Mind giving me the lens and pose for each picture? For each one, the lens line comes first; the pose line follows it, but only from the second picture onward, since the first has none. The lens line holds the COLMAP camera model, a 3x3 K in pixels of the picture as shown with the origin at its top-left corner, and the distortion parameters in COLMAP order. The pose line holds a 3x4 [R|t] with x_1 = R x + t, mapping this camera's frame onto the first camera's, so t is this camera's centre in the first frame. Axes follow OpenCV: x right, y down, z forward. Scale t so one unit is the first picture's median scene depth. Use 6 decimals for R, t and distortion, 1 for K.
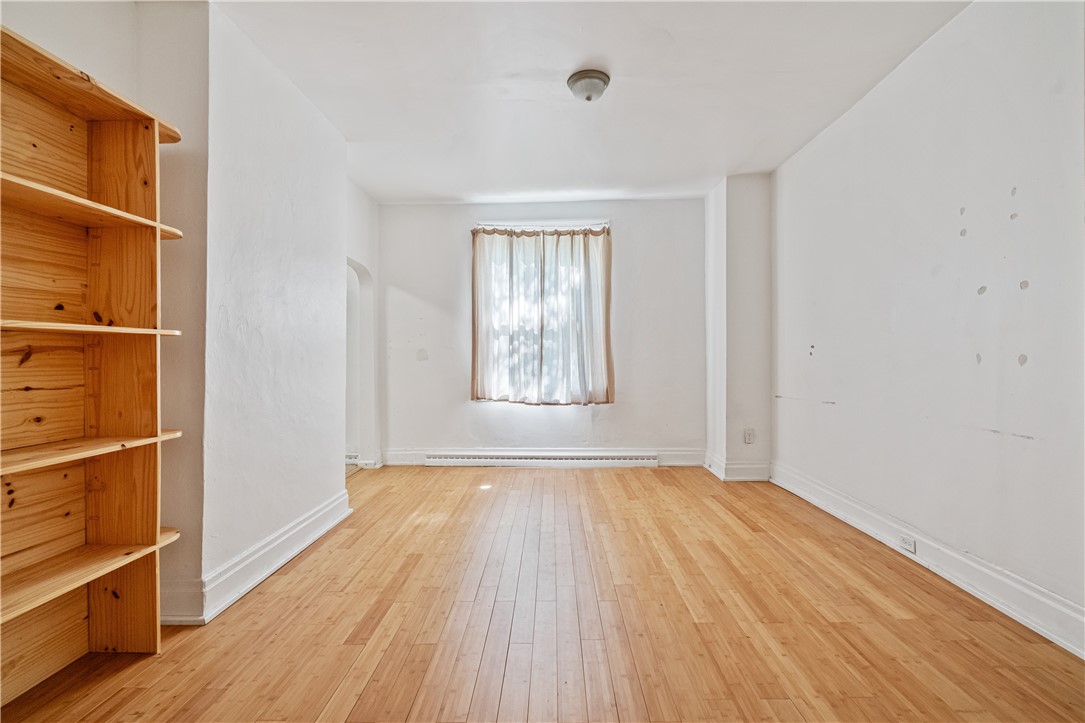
lens RADIAL K [[529.0, 0, 544.8], [0, 529.0, 363.0], [0, 0, 1]] dist [-0.000832, -0.000126]
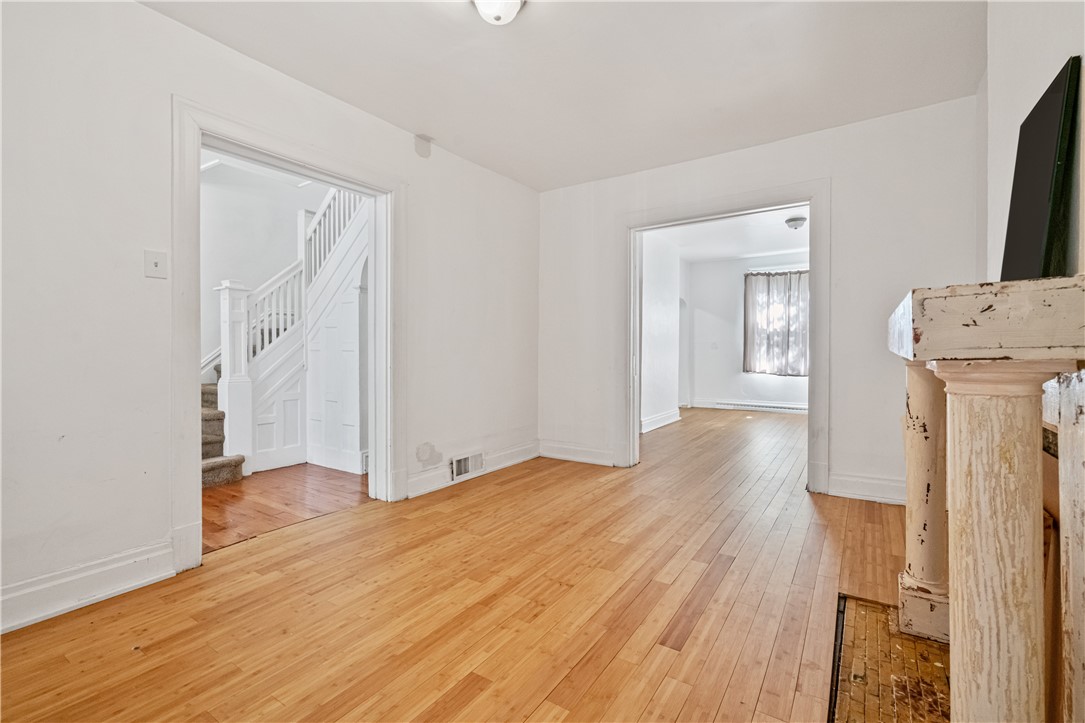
lens RADIAL K [[492.6, 0, 545.6], [0, 492.6, 355.6], [0, 0, 1]] dist [-0.008184, 0.001195]
pose [[0.848632, 0.011083, -0.528867, 0.165982], [-0.004622, 0.999898, 0.013538, -0.003202], [0.528963, -0.009044, 0.848597, -0.721190]]
